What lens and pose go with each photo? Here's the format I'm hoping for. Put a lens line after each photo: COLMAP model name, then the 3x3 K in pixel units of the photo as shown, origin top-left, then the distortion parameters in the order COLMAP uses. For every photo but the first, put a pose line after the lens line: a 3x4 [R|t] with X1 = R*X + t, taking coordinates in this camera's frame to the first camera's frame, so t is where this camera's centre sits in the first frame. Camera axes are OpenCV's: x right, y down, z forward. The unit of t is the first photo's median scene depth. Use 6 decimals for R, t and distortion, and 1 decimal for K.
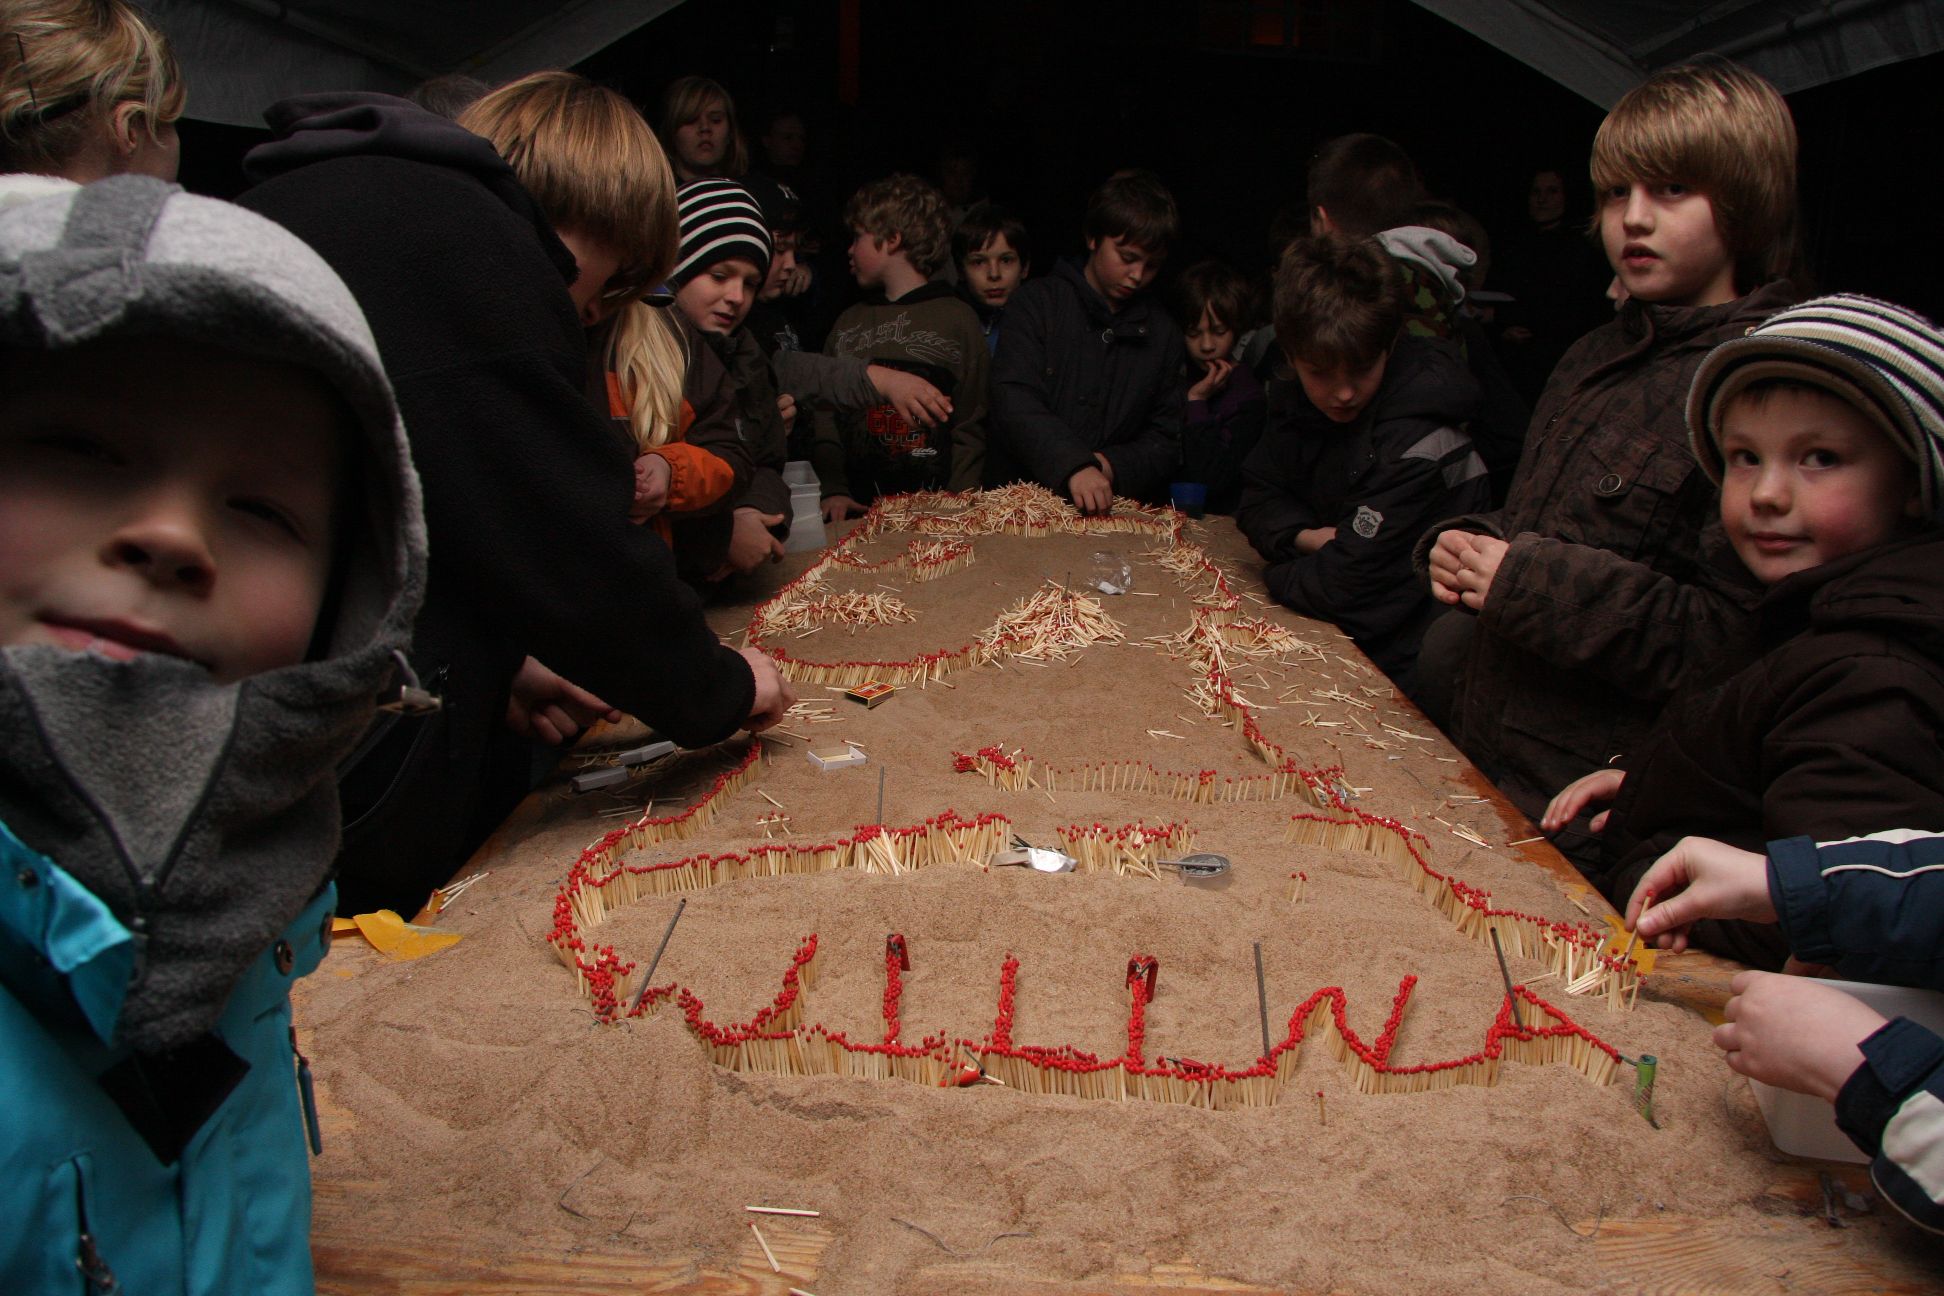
lens RADIAL K [[1447.6, 0, 972.0], [0, 1447.6, 648.0], [0, 0, 1]] dist [-0.306157, 0.292020]
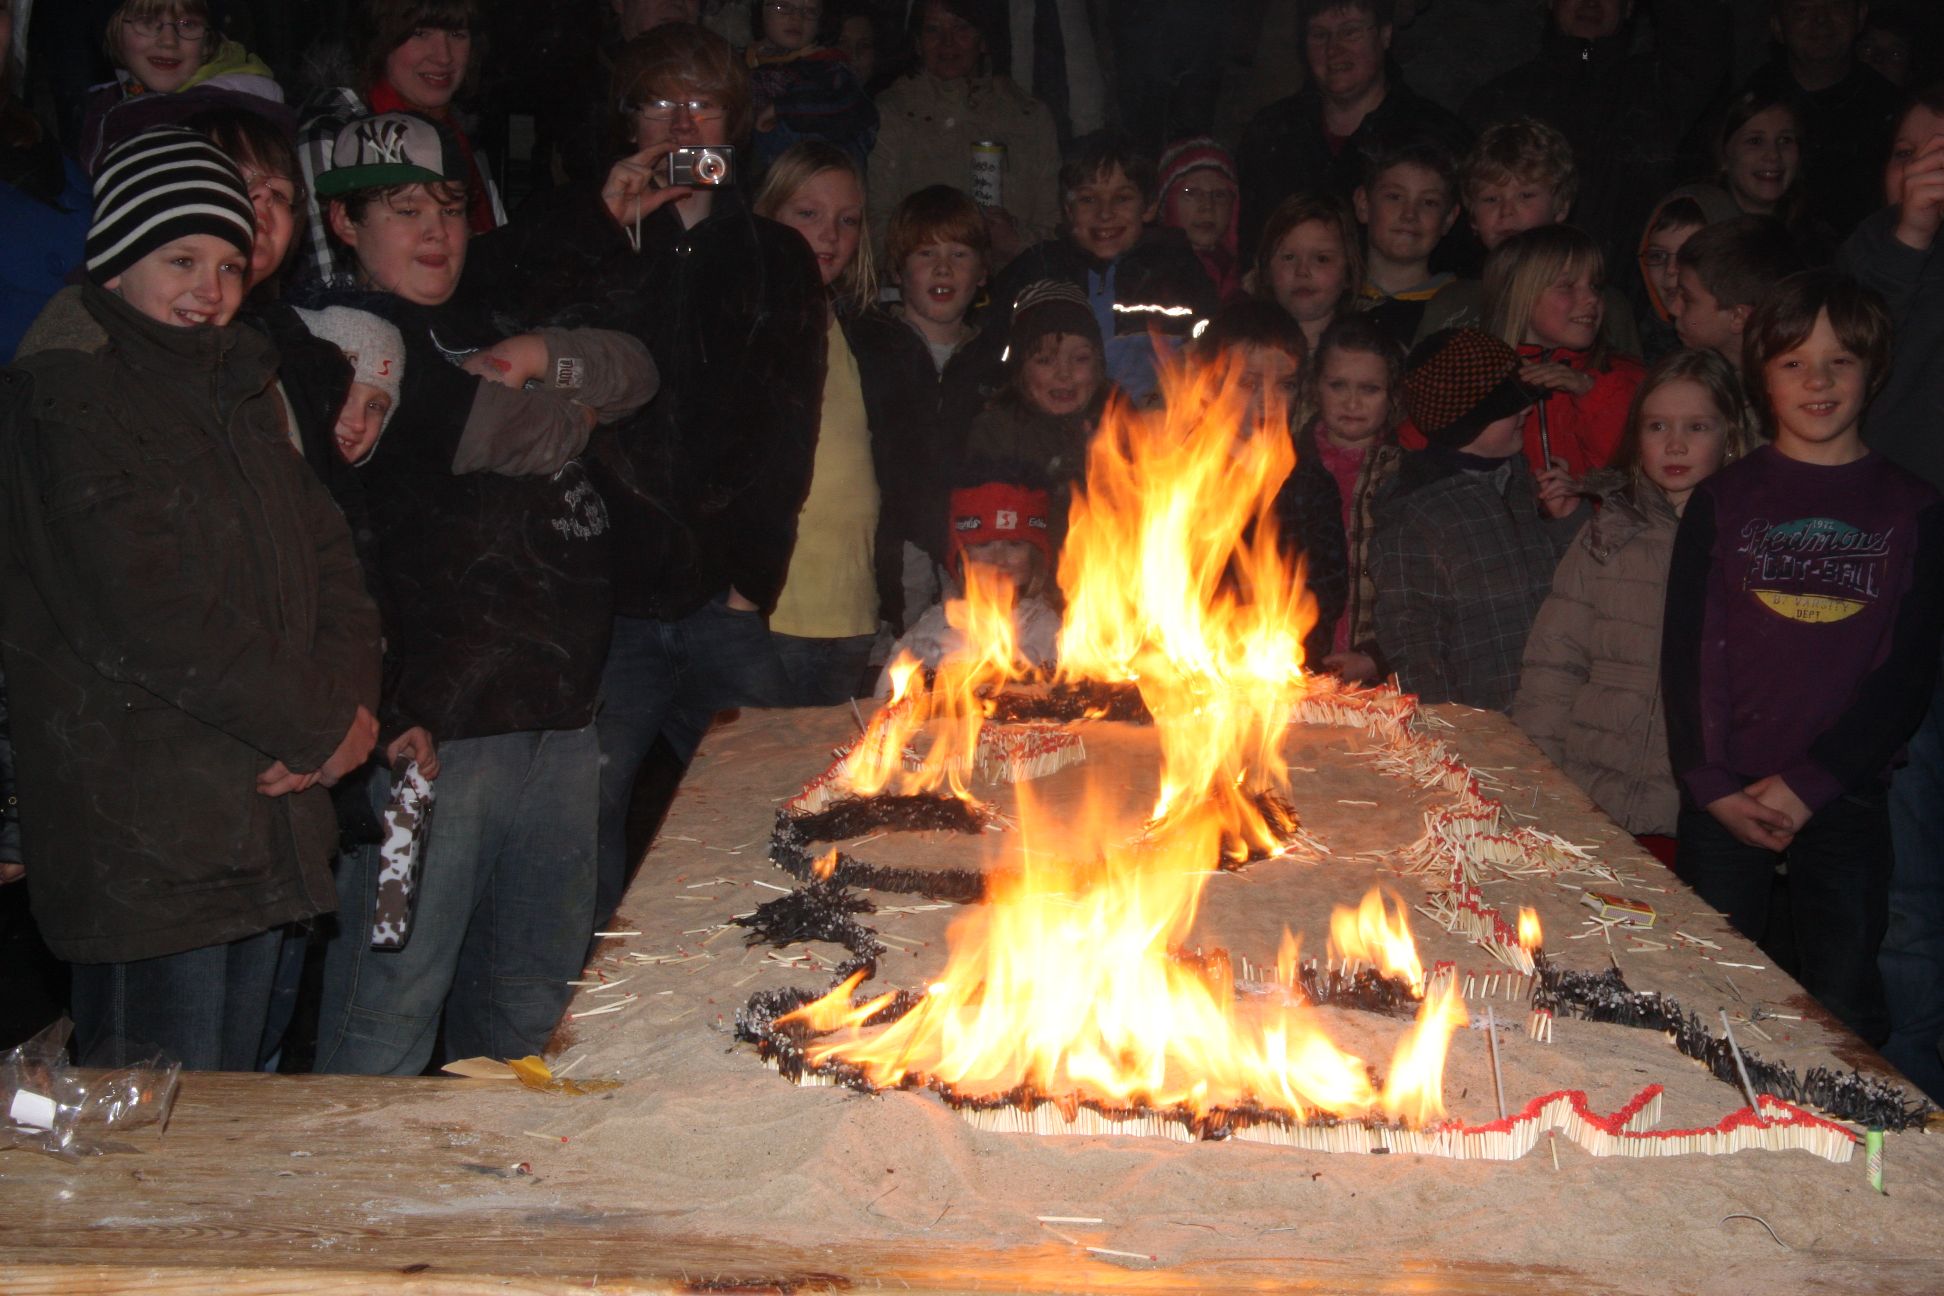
lens RADIAL K [[3926.7, 0, 972.0], [0, 3926.7, 648.0], [0, 0, 1]] dist [0.375650, -0.516303]
pose [[0.999151, 0.021492, 0.035161, -0.268466], [-0.016643, 0.991002, -0.132811, 0.299609], [-0.037699, 0.132113, 0.990517, -1.772024]]
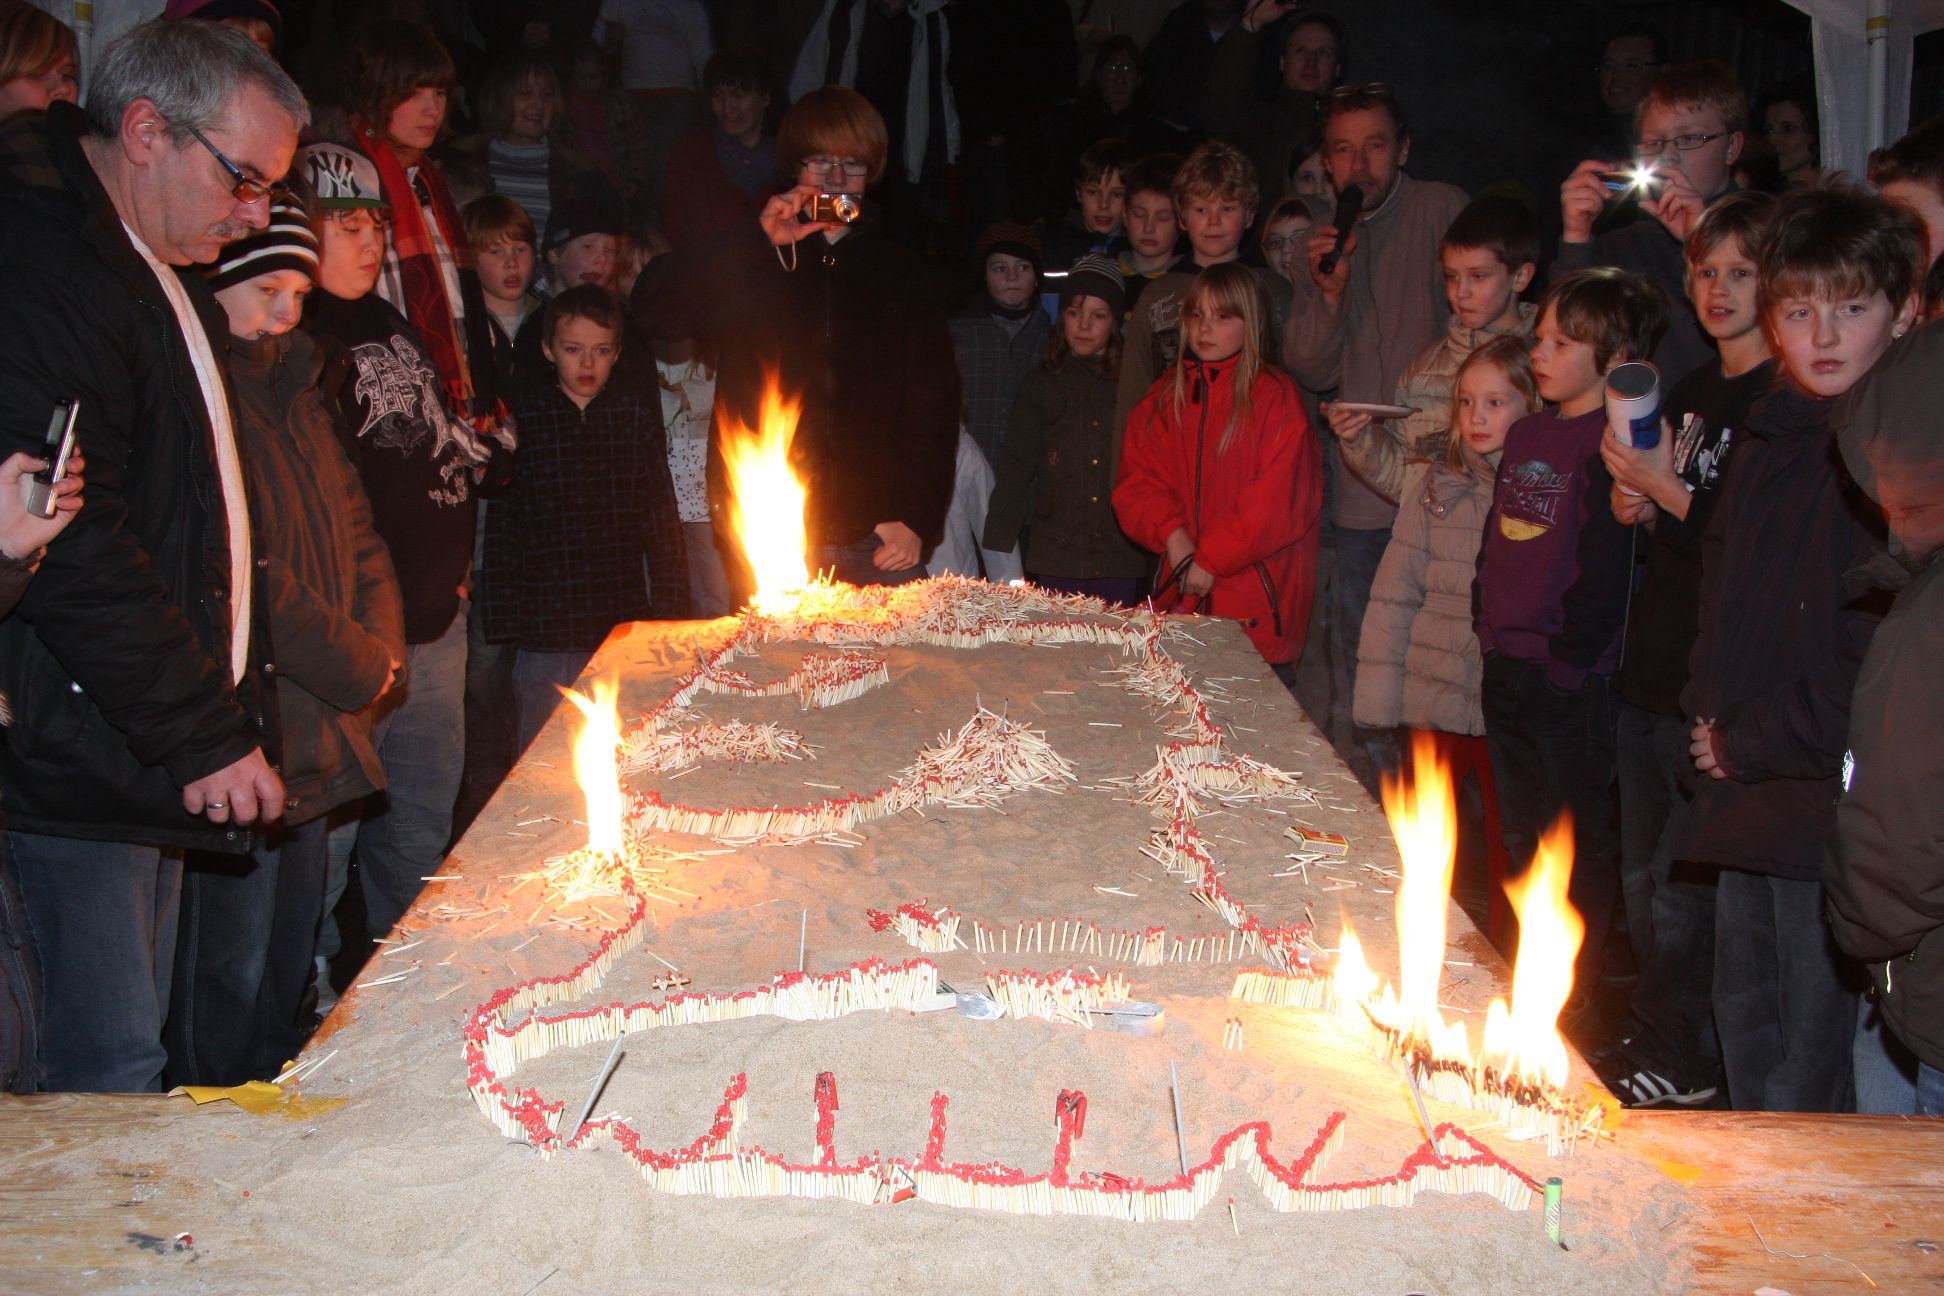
lens RADIAL K [[2434.9, 0, 973.2], [0, 2434.9, 677.6], [0, 0, 1]] dist [0.001905, 0.285413]
pose [[0.998920, 0.003978, 0.046287, -0.030397], [-0.001564, 0.998642, -0.052066, 0.013579], [-0.046431, 0.051937, 0.997570, -0.734420]]
